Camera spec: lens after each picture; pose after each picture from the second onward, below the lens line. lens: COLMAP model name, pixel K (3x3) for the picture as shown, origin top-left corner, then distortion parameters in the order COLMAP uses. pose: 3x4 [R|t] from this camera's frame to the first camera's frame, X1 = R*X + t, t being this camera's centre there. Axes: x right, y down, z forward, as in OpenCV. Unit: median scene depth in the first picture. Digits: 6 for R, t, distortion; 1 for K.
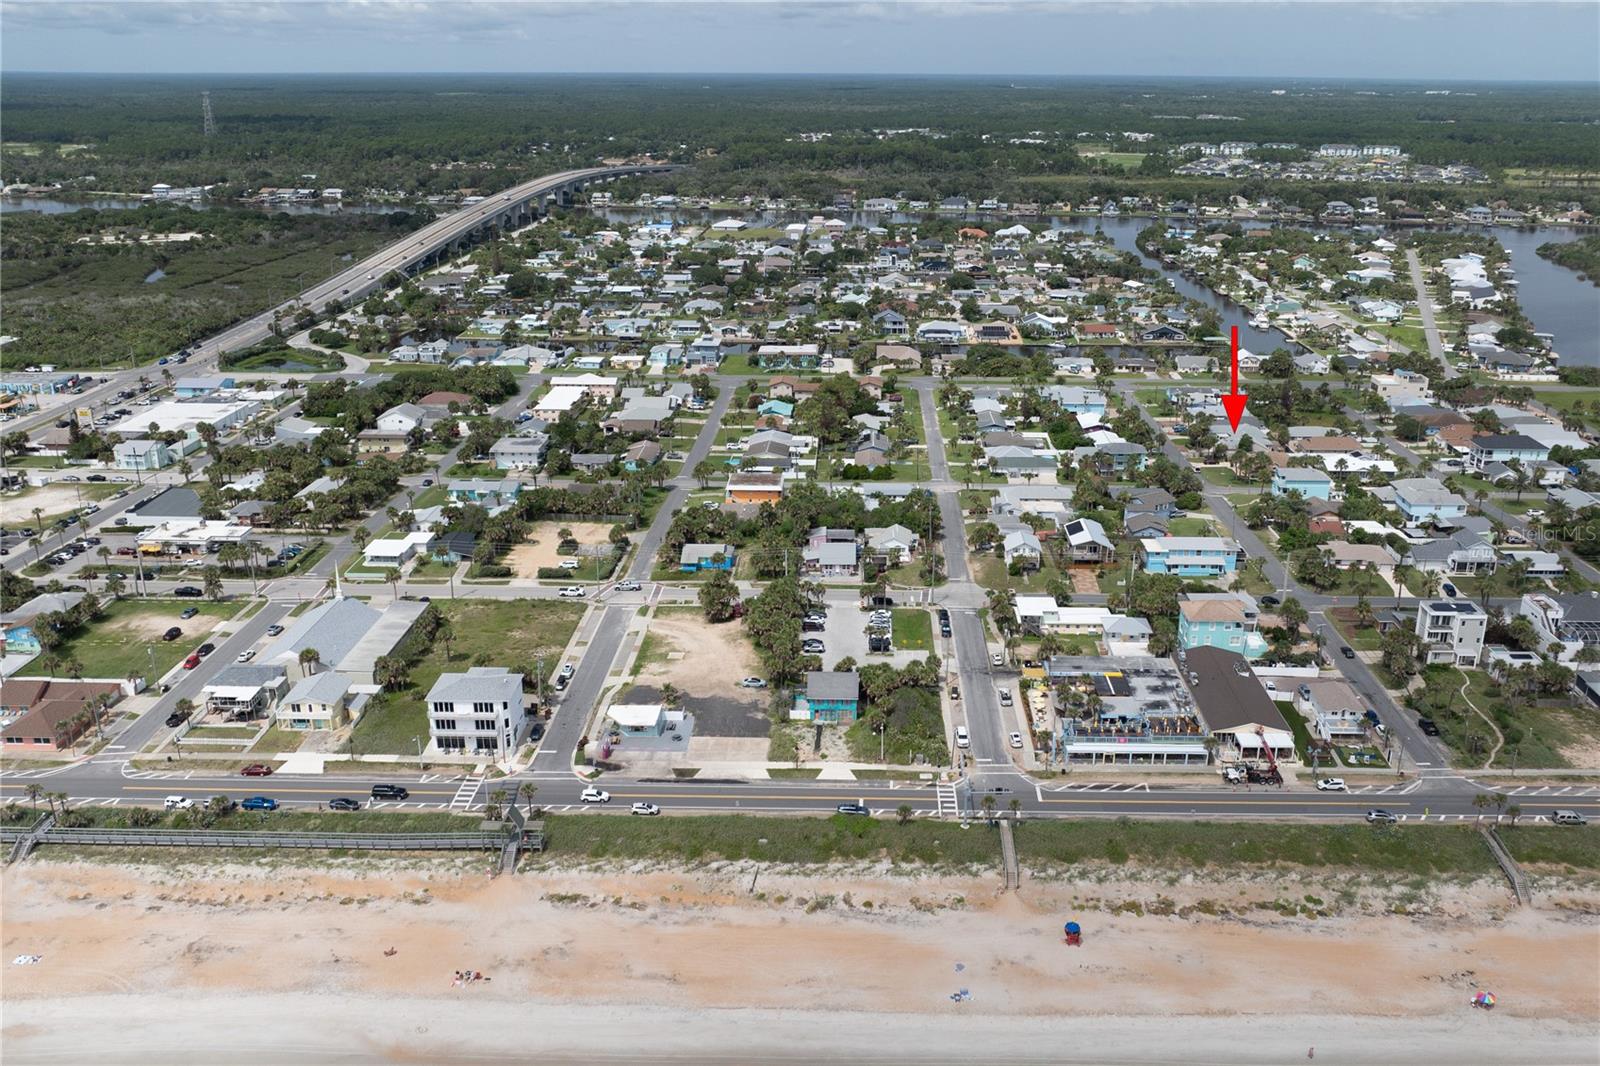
lens RADIAL K [[1377.0, 0, 800.0], [0, 1377.0, 533.0], [0, 0, 1]] dist [-0.003012, -0.046071]
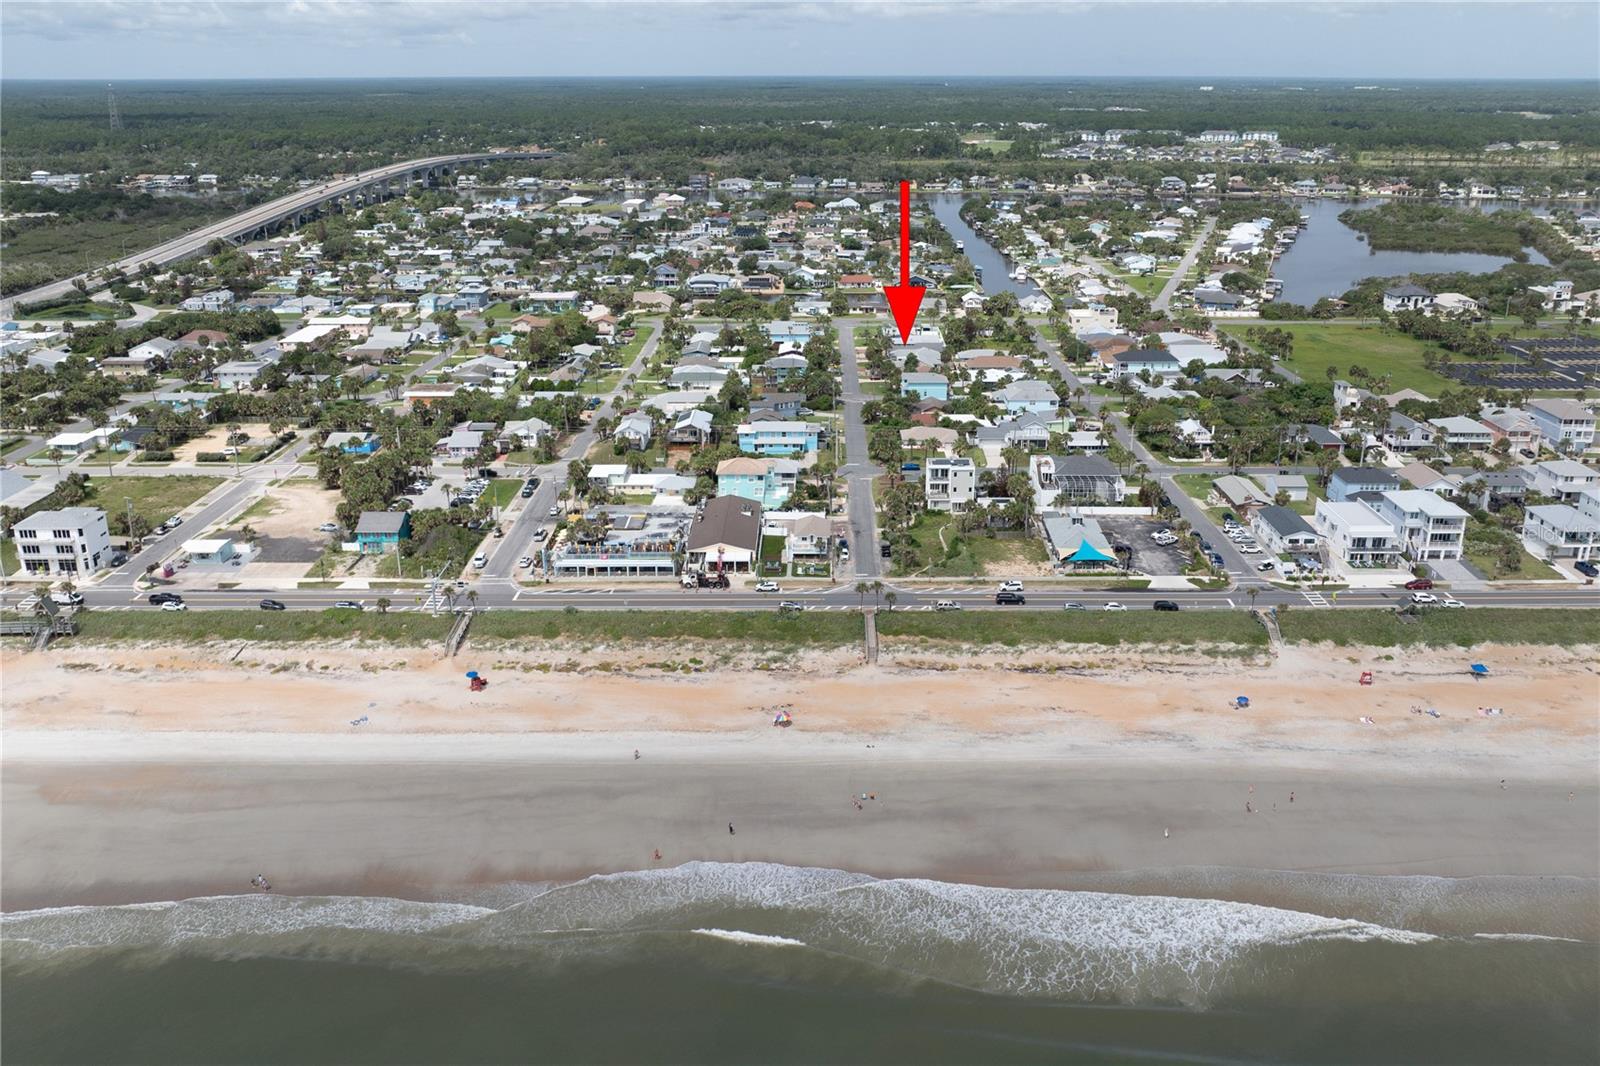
lens RADIAL K [[1406.6, 0, 808.8], [0, 1406.6, 535.6], [0, 0, 1]] dist [-0.003544, -0.051953]
pose [[0.999896, -0.009030, 0.011230, 0.293907], [0.009159, 0.999891, -0.011550, 0.110061], [-0.011124, 0.011651, 0.999870, -0.150507]]
